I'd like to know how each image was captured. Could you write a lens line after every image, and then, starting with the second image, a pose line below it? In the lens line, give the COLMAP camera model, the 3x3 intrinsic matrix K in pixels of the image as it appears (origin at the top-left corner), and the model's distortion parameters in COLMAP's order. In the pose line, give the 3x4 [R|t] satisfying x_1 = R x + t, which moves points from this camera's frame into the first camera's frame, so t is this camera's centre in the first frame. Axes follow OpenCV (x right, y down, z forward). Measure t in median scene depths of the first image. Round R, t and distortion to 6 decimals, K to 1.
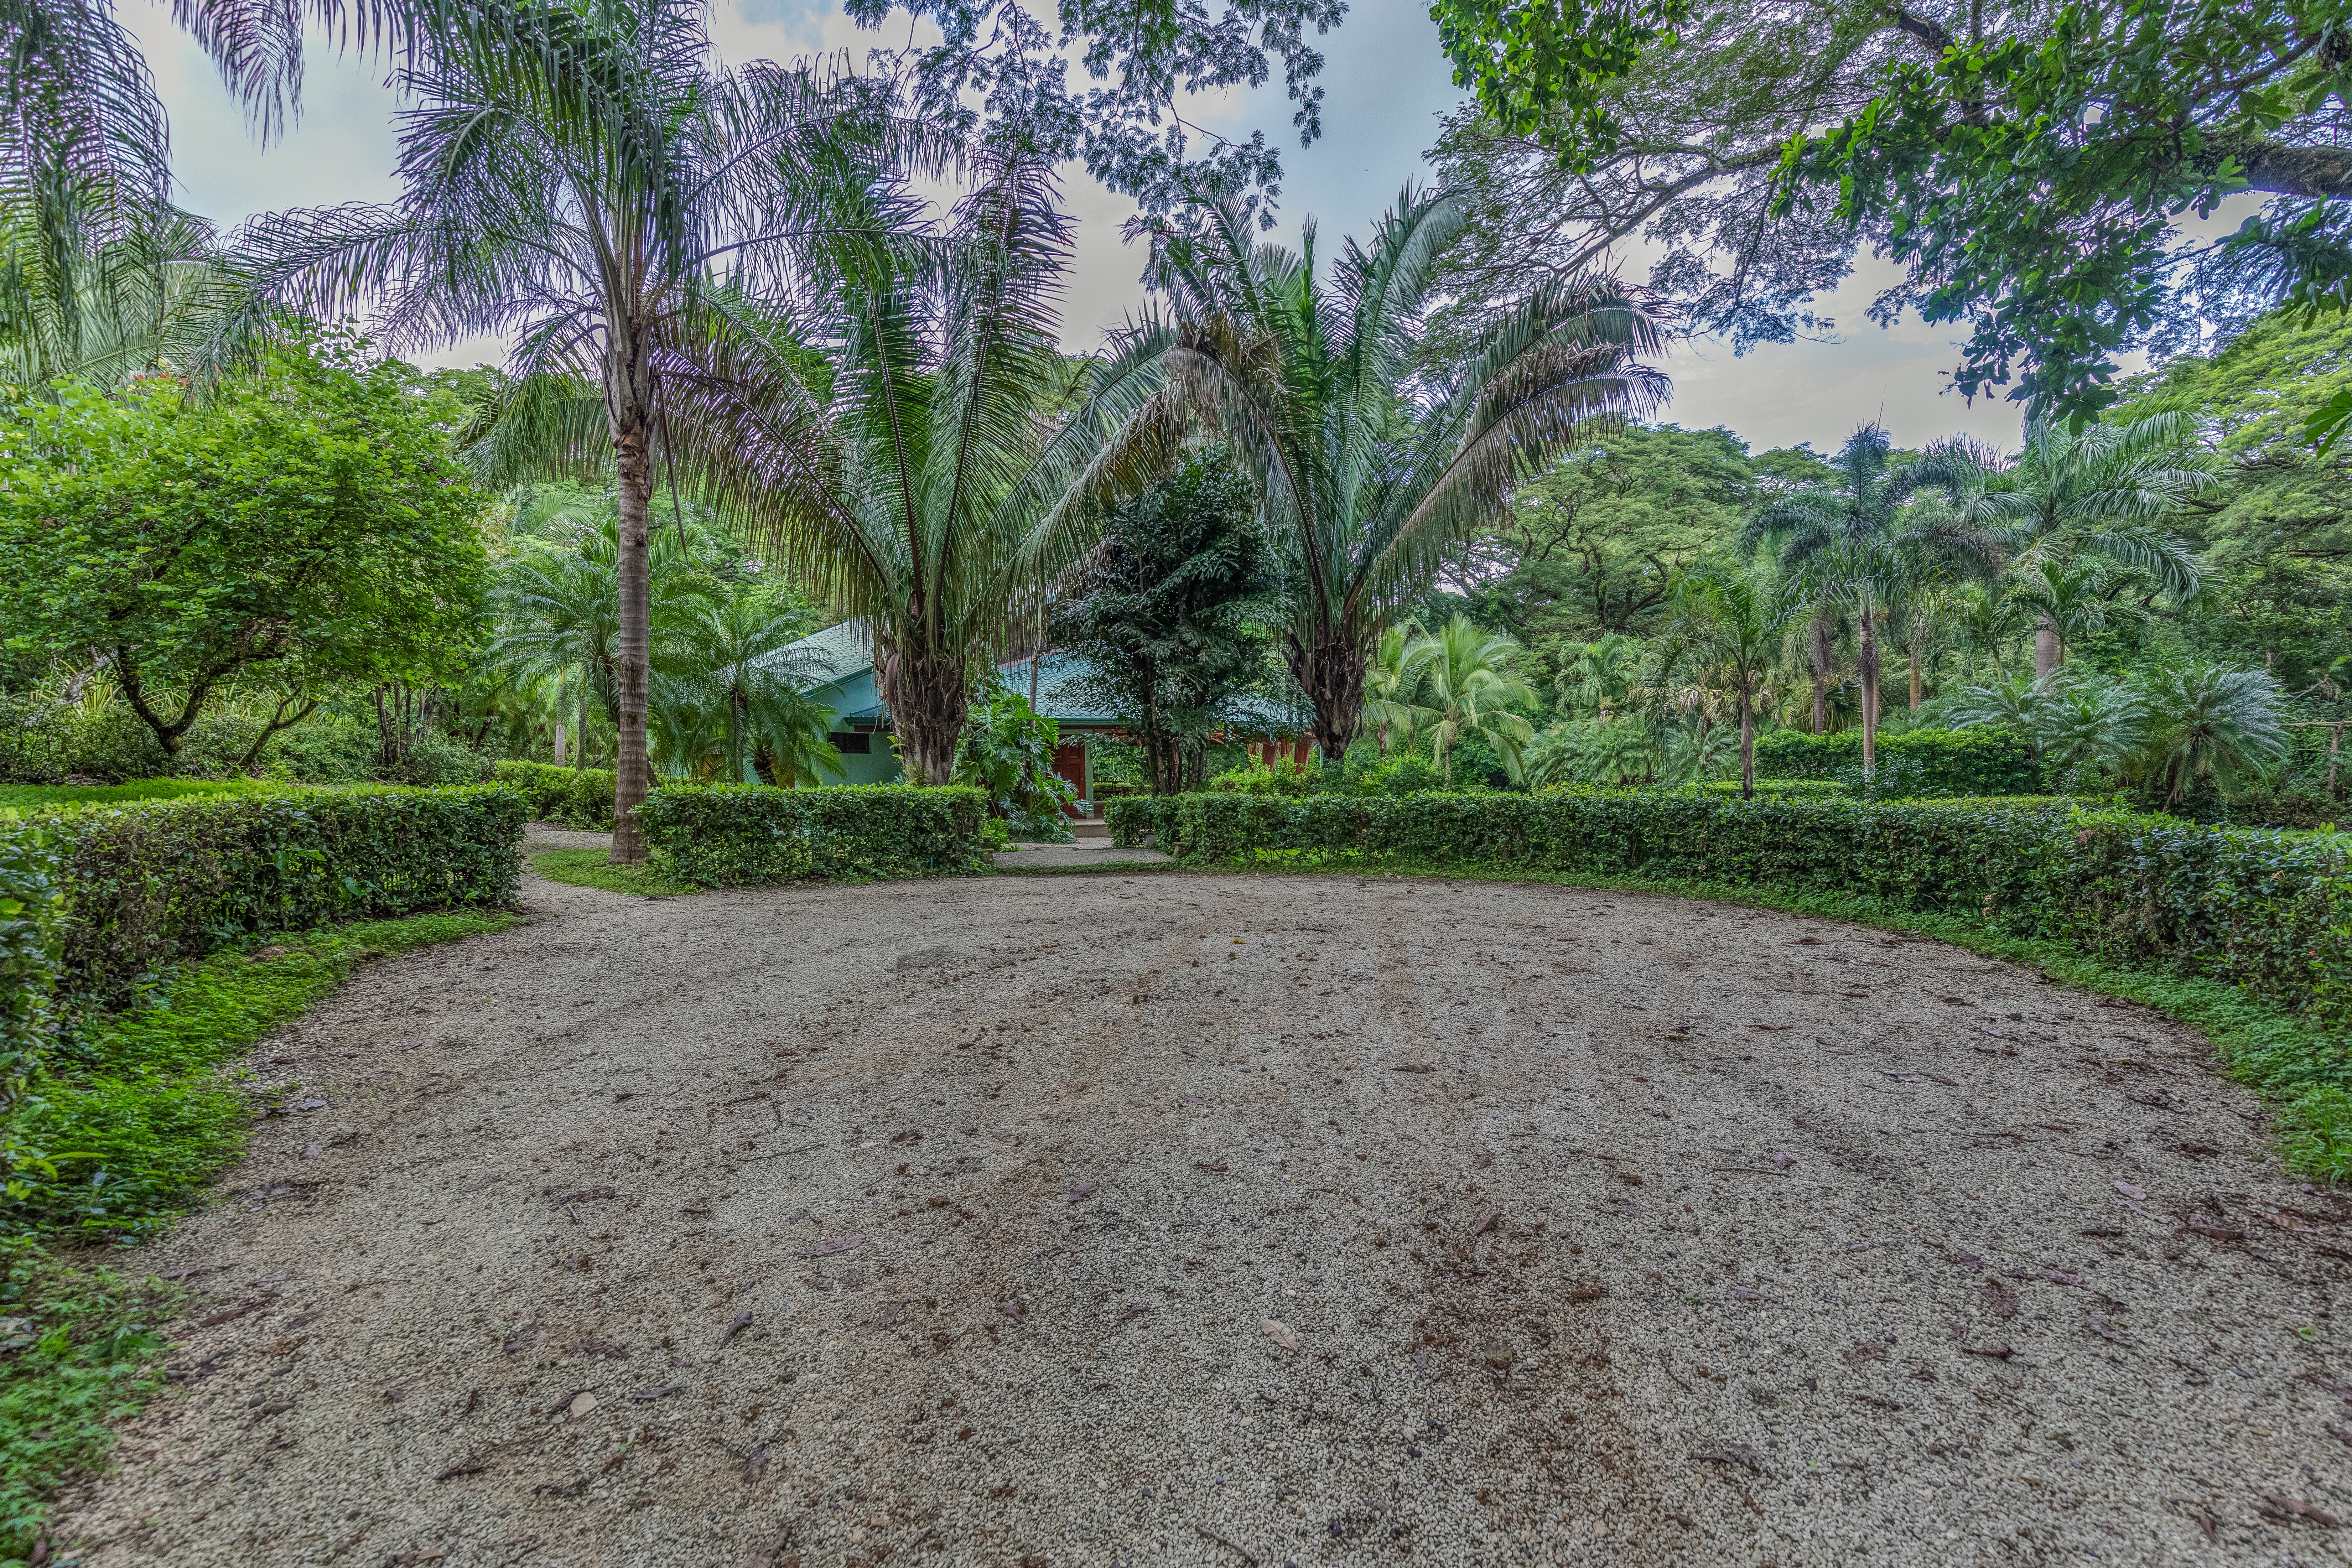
lens RADIAL K [[1073.1, 0, 1179.8], [0, 1073.1, 796.0], [0, 0, 1]] dist [0.002437, -0.000017]
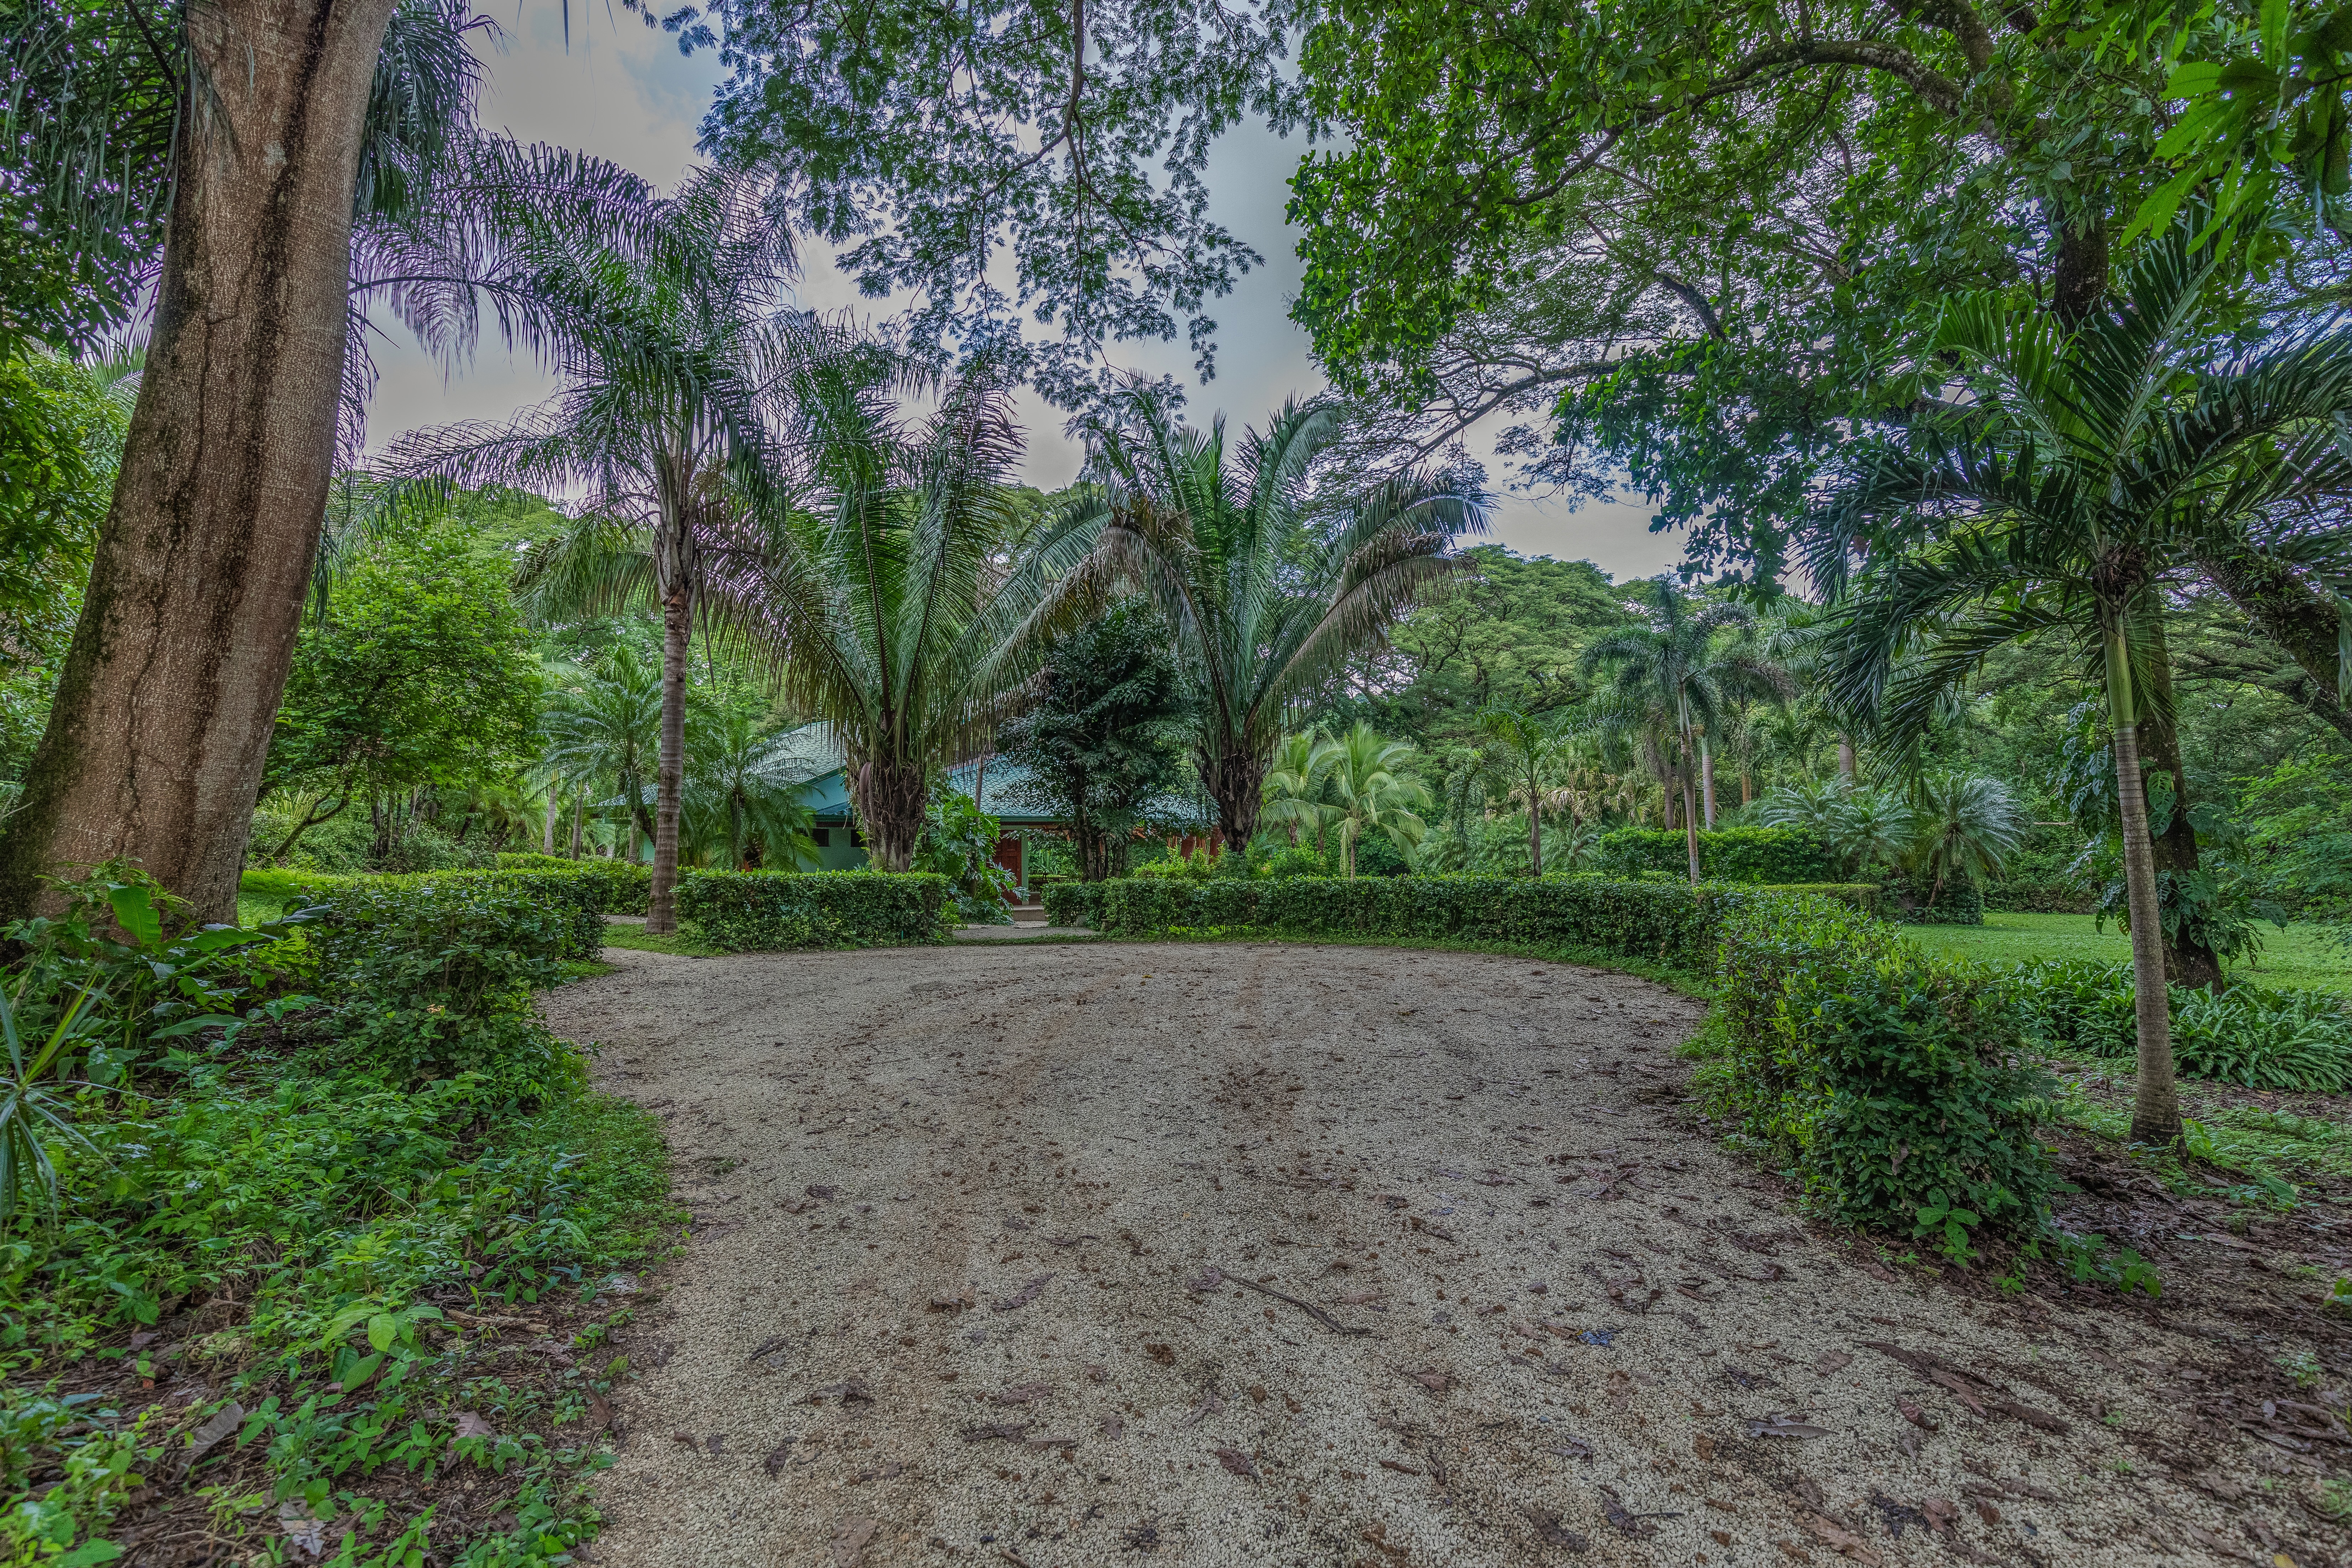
lens RADIAL K [[1073.1, 0, 1179.8], [0, 1073.1, 796.0], [0, 0, 1]] dist [0.002437, -0.000017]
pose [[0.997631, 0.003998, 0.068678, -0.000910], [0.002099, 0.996076, -0.088478, 0.010581], [-0.068762, 0.088413, 0.993708, -0.197766]]
